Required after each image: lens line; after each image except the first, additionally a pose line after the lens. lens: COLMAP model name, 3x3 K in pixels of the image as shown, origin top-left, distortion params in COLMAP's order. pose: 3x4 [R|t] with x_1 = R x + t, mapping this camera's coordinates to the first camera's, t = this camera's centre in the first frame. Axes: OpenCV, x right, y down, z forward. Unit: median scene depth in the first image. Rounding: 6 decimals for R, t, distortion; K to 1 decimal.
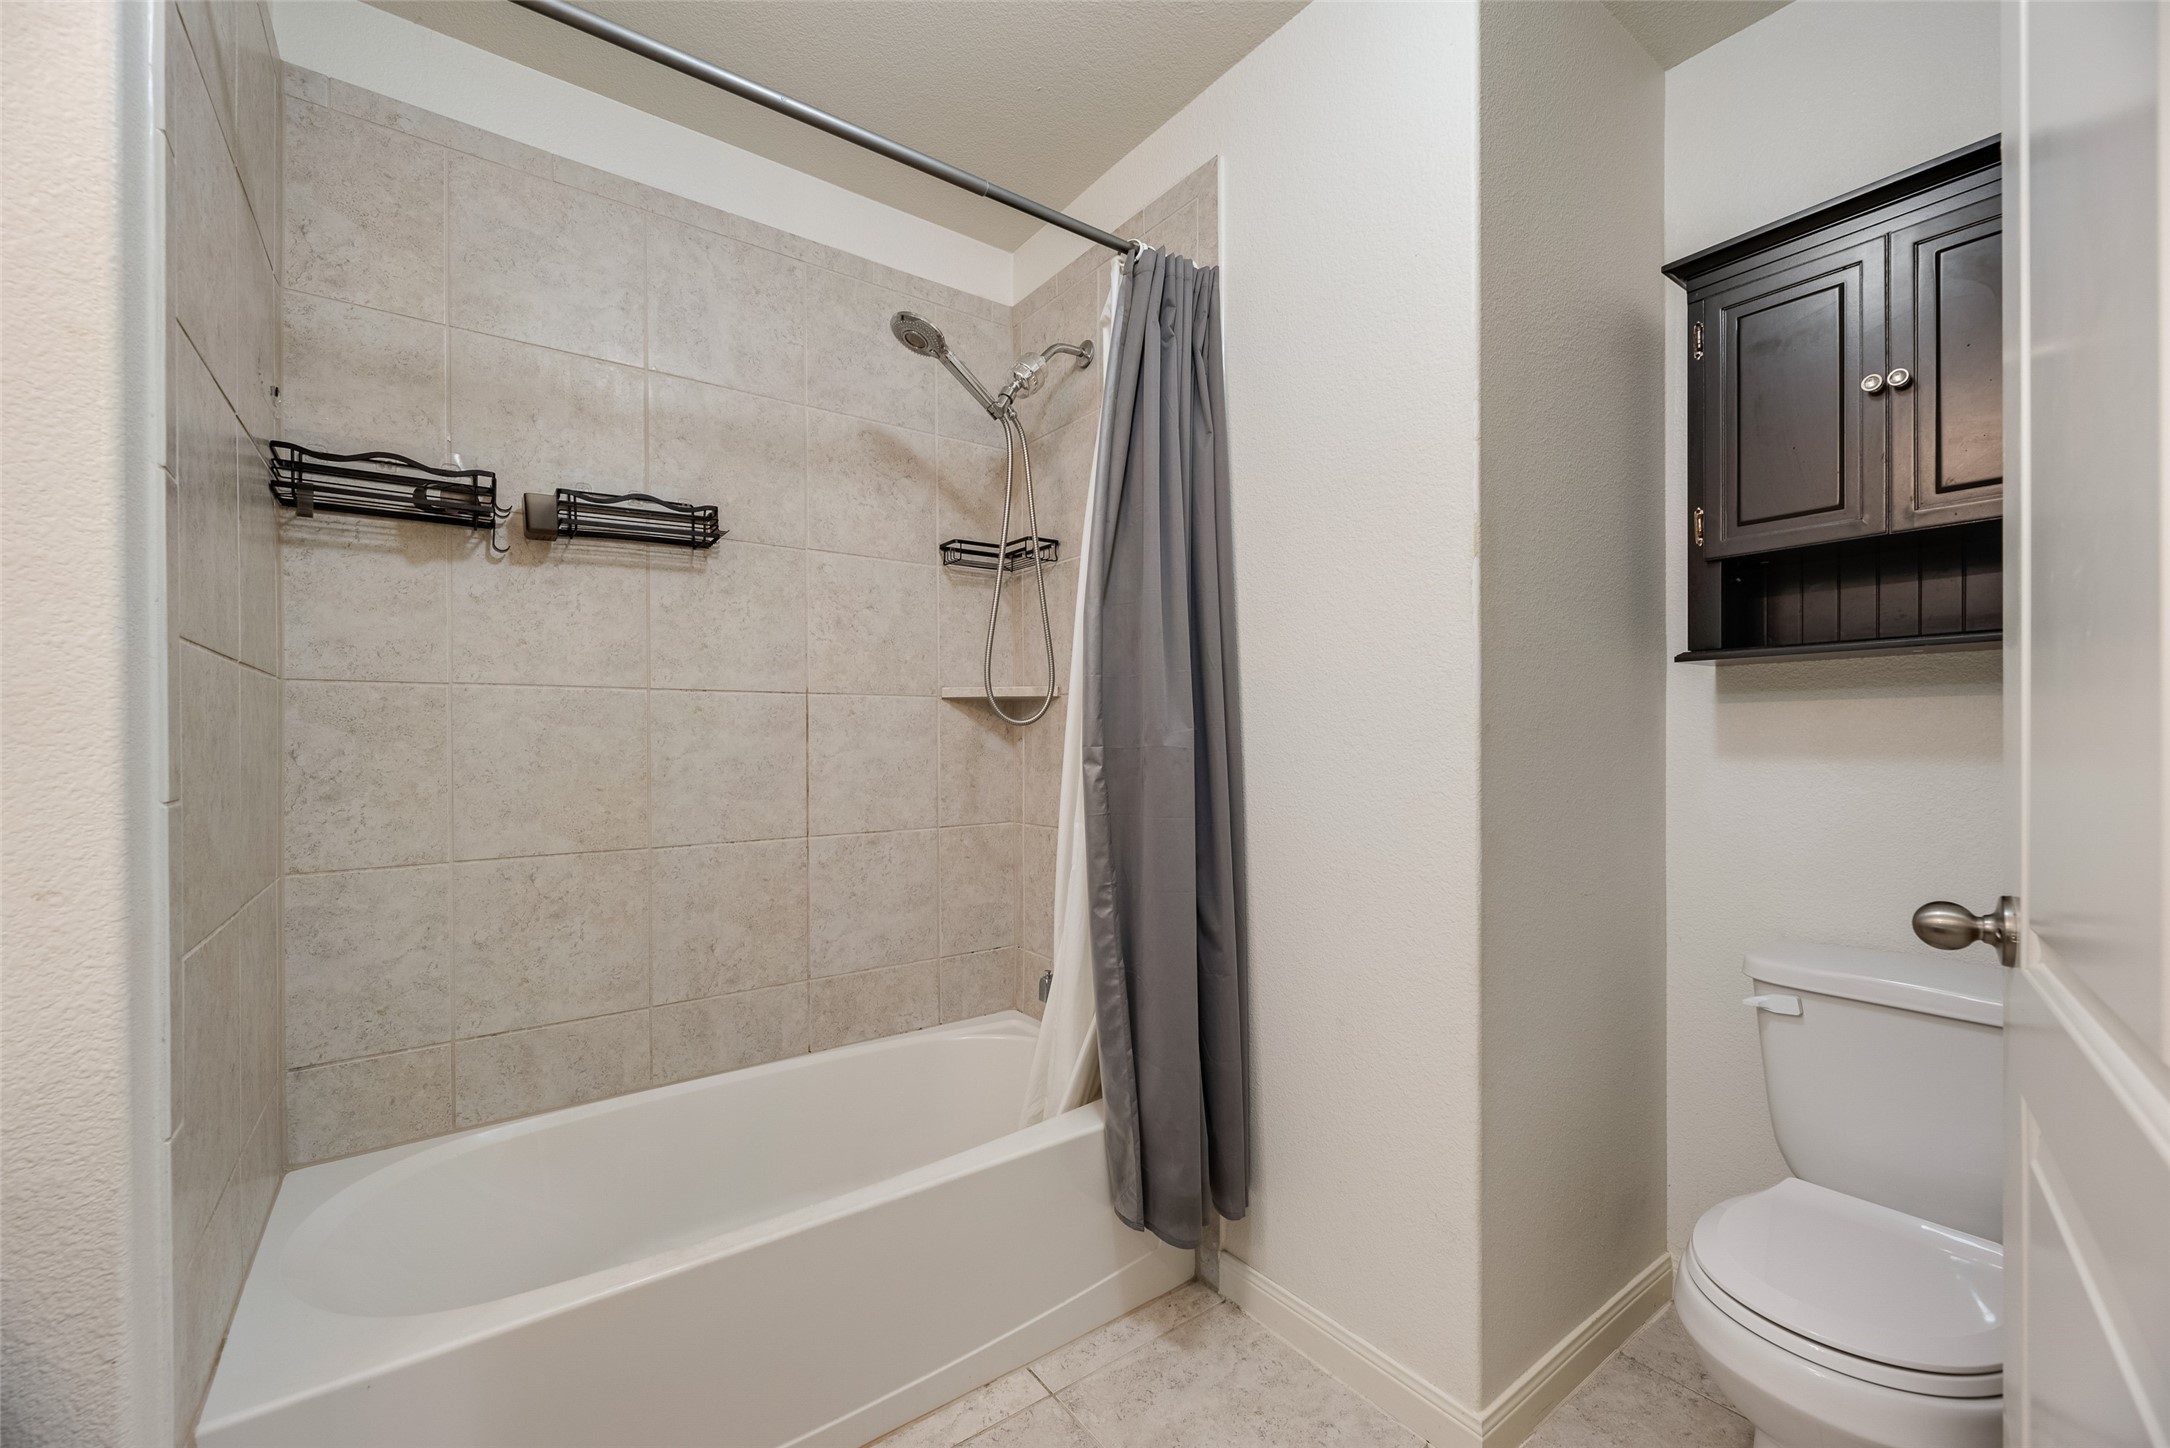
lens RADIAL K [[873.7, 0, 1088.7], [0, 873.7, 748.5], [0, 0, 1]] dist [0.000574, 0.000049]
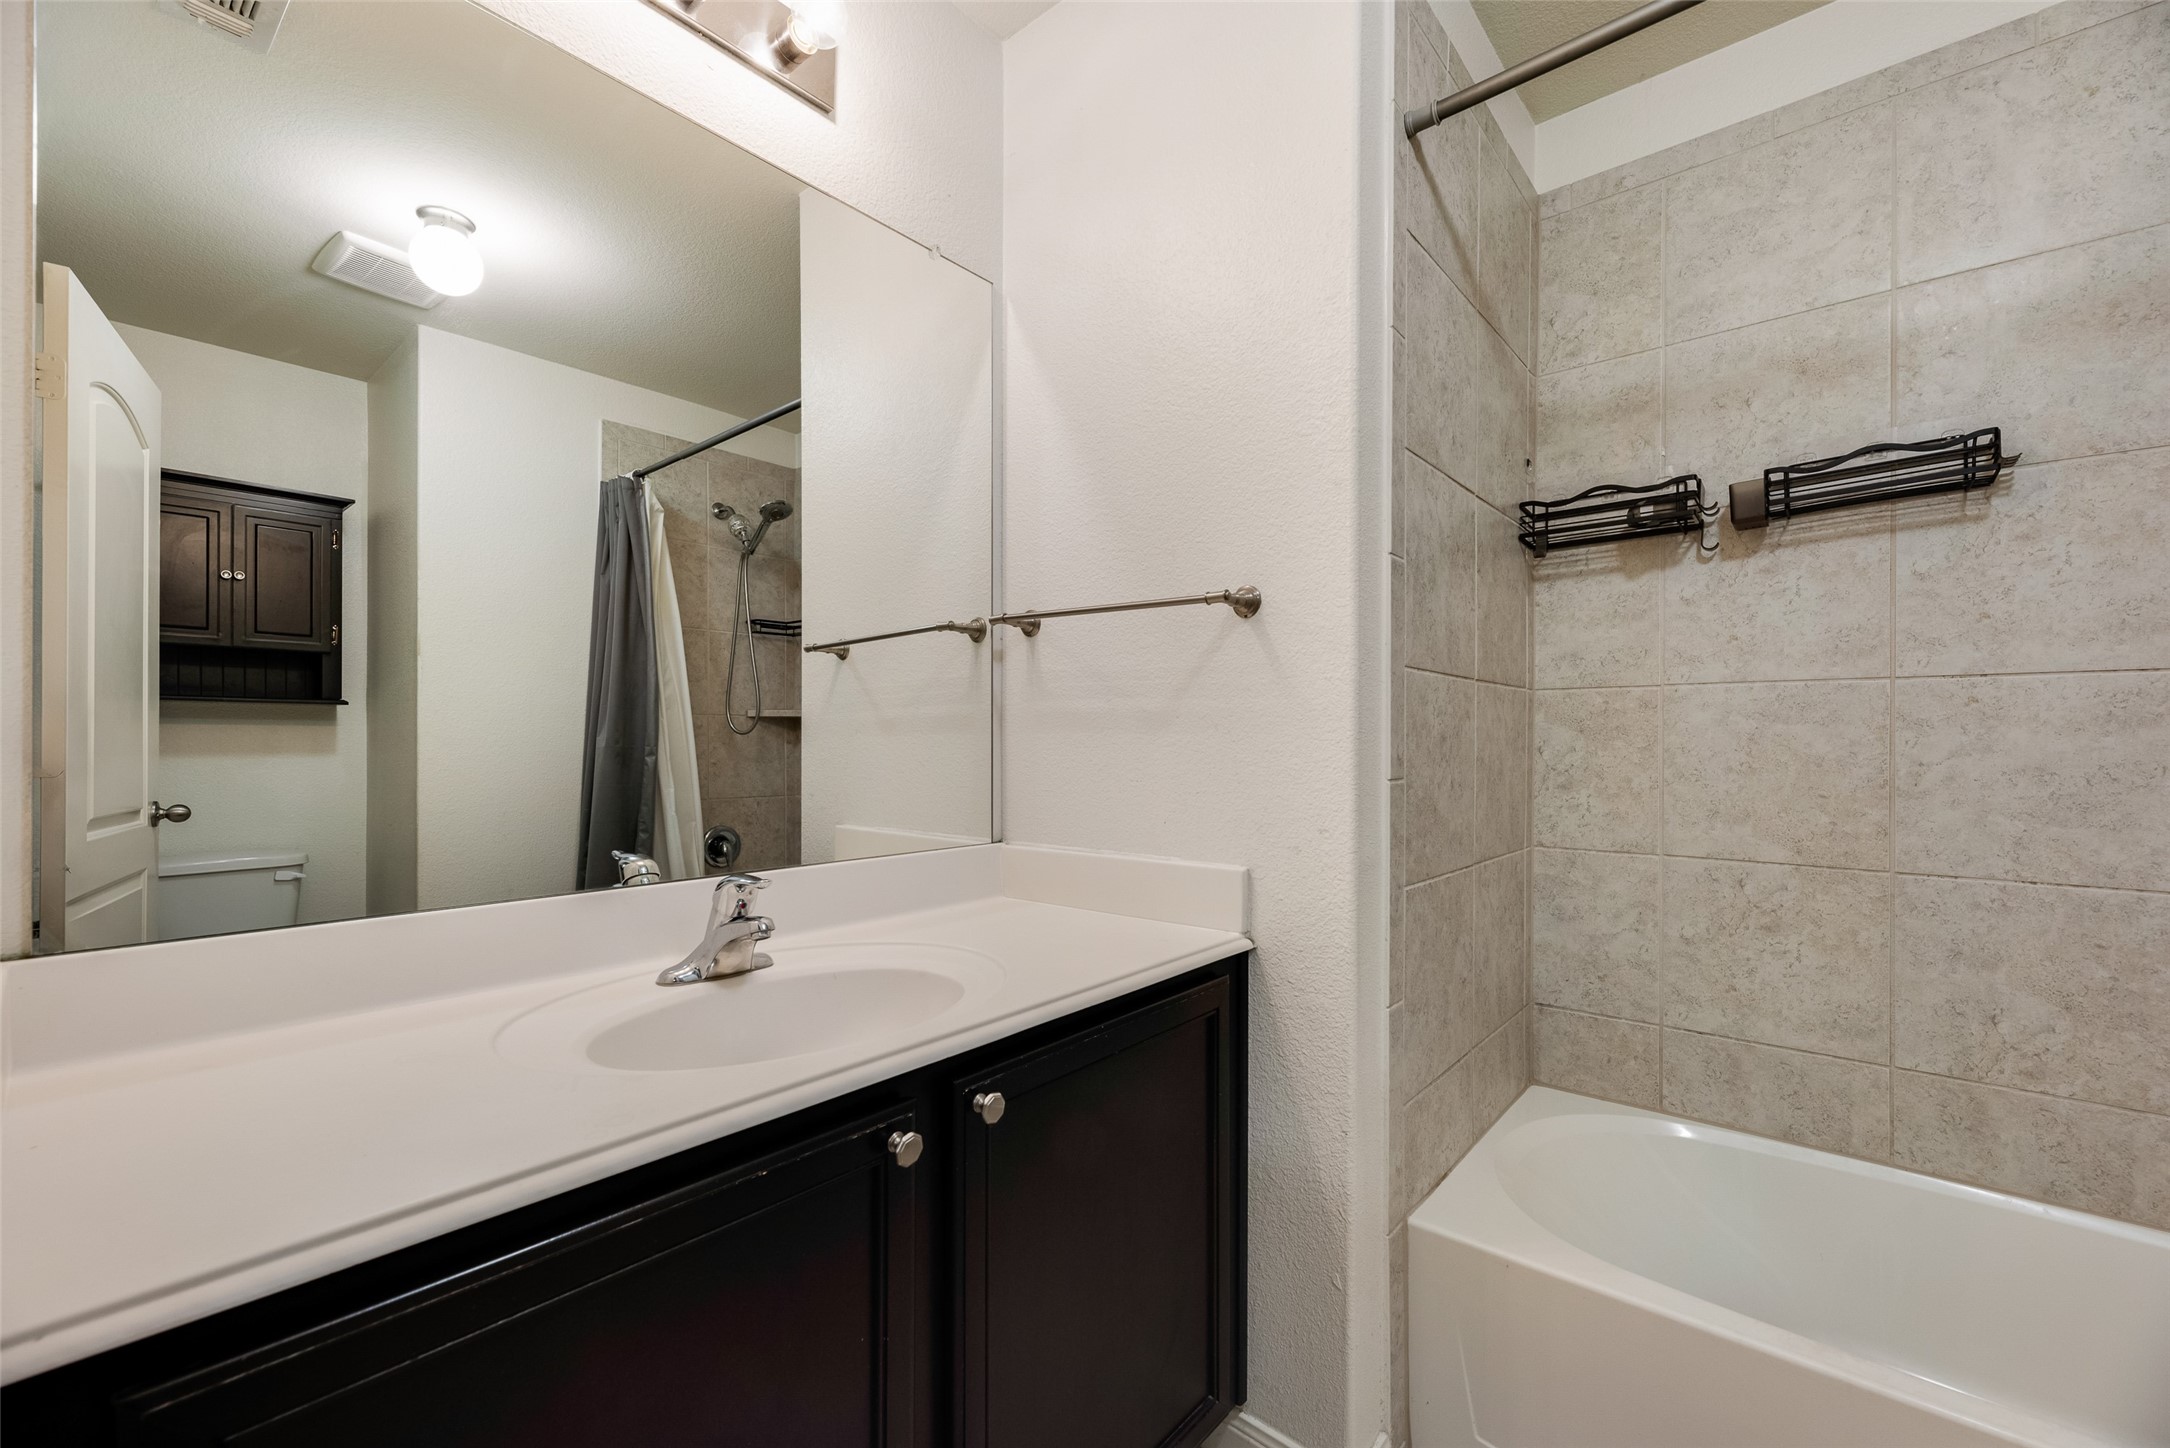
lens RADIAL K [[873.7, 0, 1088.7], [0, 873.7, 748.5], [0, 0, 1]] dist [0.000574, 0.000049]
pose [[0.221851, 0.014758, -0.974969, 0.143034], [-0.015241, 0.999816, 0.011666, -0.000253], [0.974961, 0.012272, 0.222035, 0.091537]]
